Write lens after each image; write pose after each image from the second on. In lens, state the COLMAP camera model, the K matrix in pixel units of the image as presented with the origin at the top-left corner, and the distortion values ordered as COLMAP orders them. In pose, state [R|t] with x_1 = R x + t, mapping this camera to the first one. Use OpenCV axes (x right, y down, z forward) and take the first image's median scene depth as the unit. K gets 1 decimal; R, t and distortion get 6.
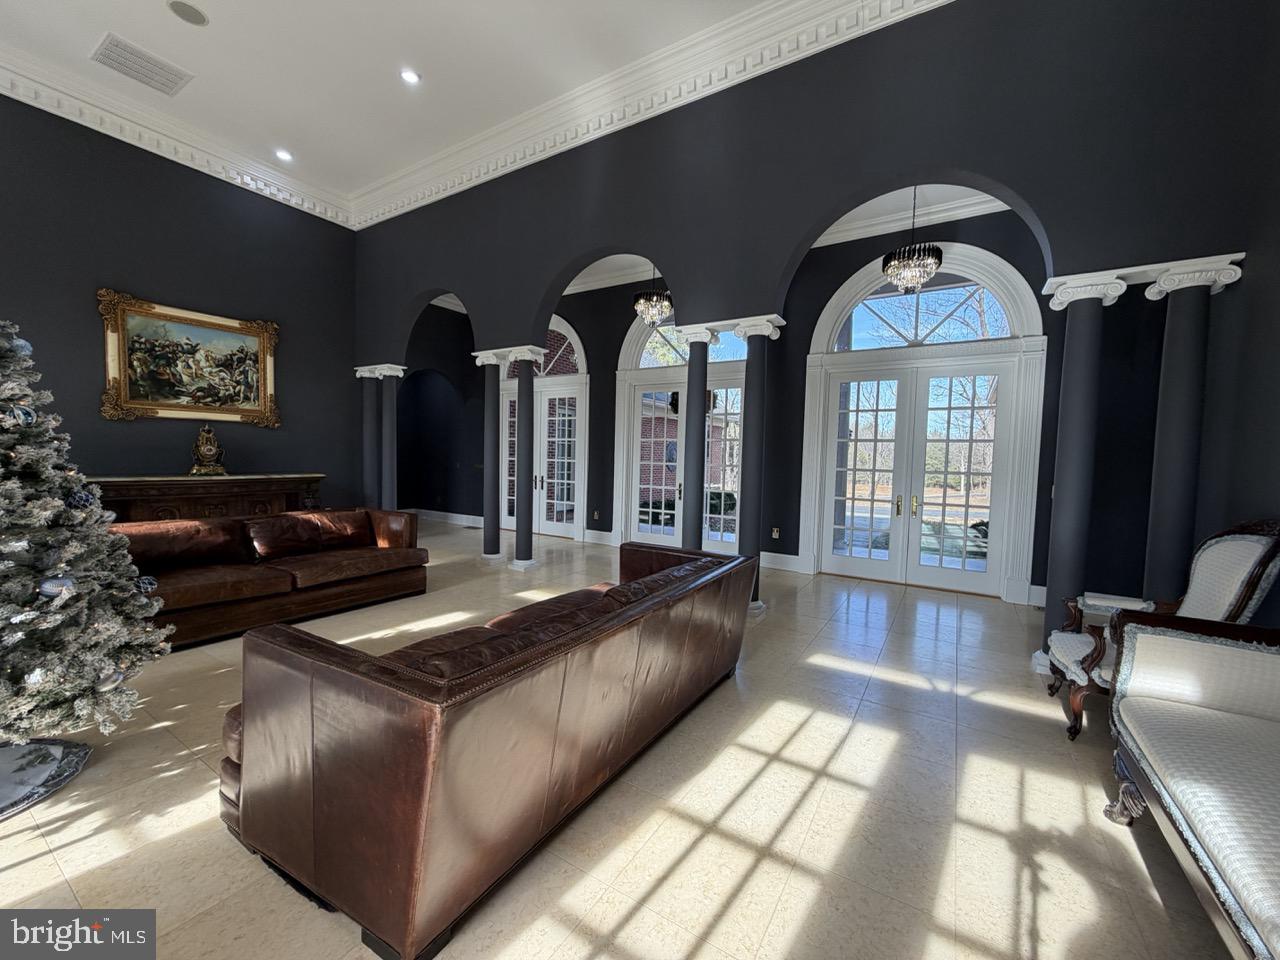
lens RADIAL K [[509.6, 0, 644.8], [0, 509.6, 479.5], [0, 0, 1]] dist [-0.000027, 0.000220]
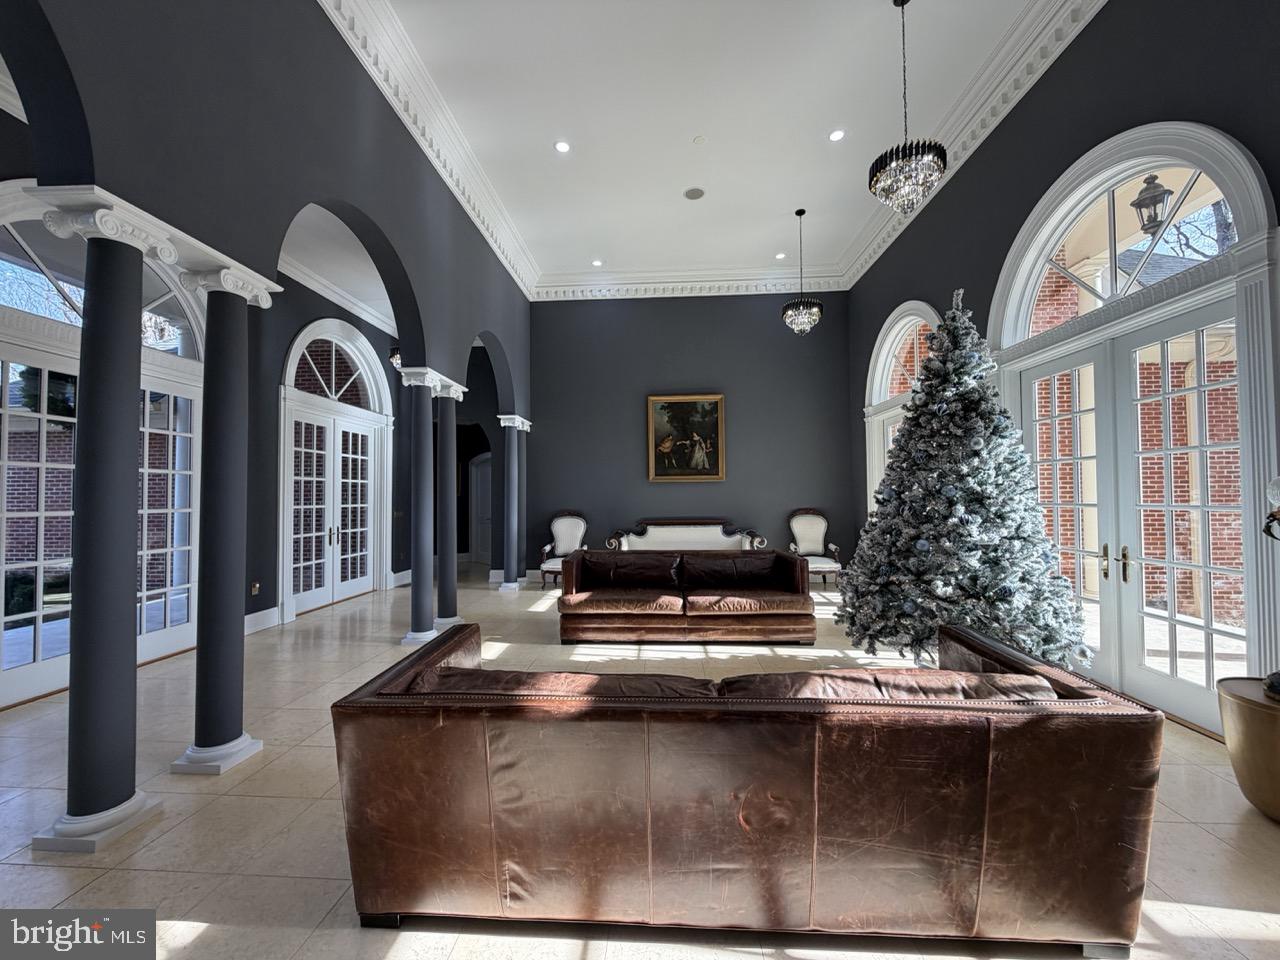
lens RADIAL K [[536.7, 0, 636.4], [0, 536.7, 479.7], [0, 0, 1]] dist [-0.001734, 0.000553]
pose [[-0.473874, 0.002653, 0.880589, -1.638274], [0.037200, 0.999163, 0.017008, -0.108338], [-0.879807, 0.040817, -0.473576, 1.392956]]
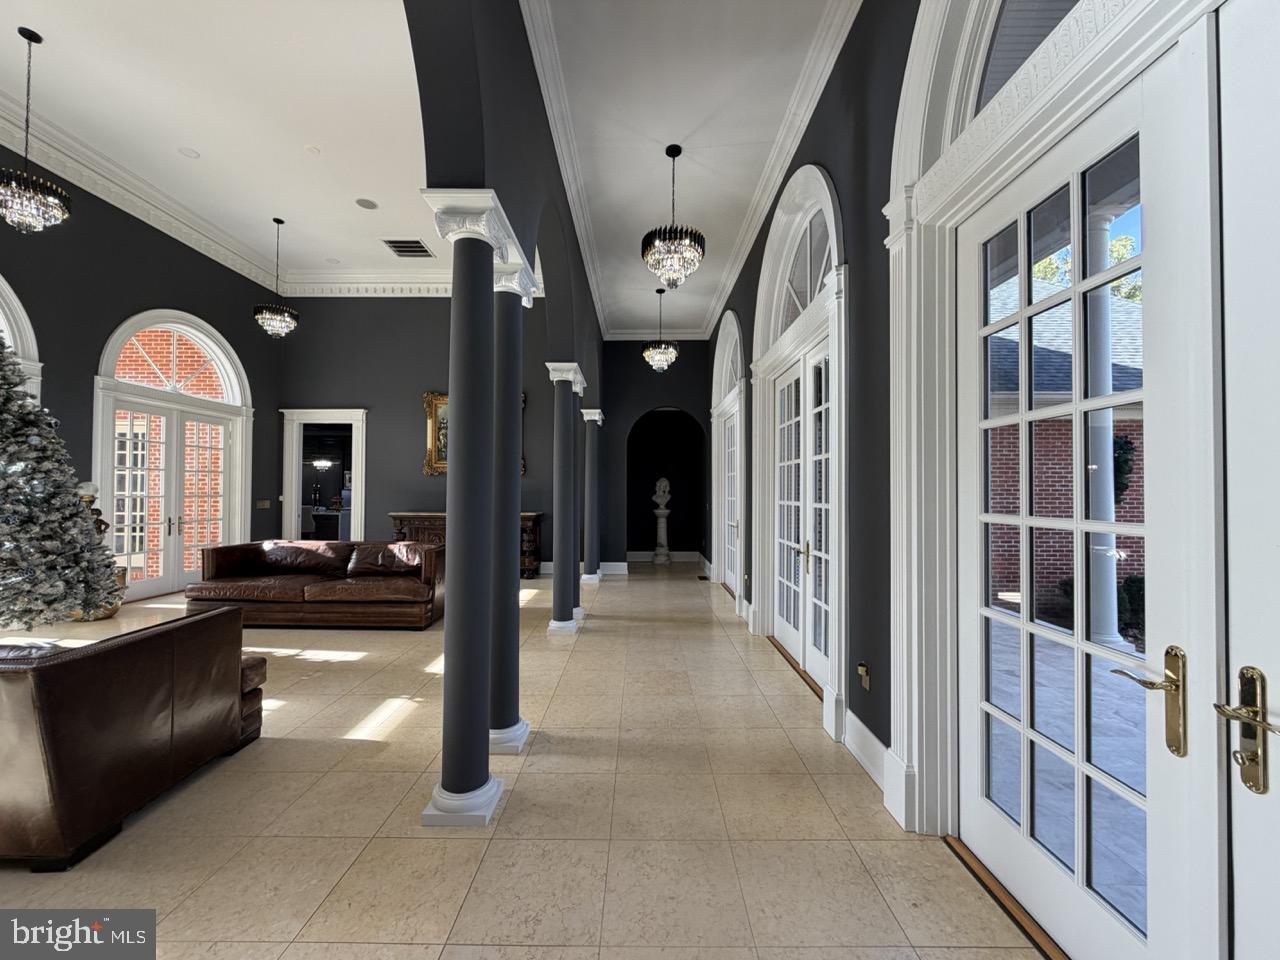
lens RADIAL K [[509.6, 0, 639.6], [0, 509.6, 486.9], [0, 0, 1]] dist [-0.000027, 0.000220]
pose [[0.519588, -0.029741, -0.853899, 0.534824], [-0.031096, 0.998074, -0.053684, -0.016814], [0.853851, 0.054446, 0.517662, 0.659452]]
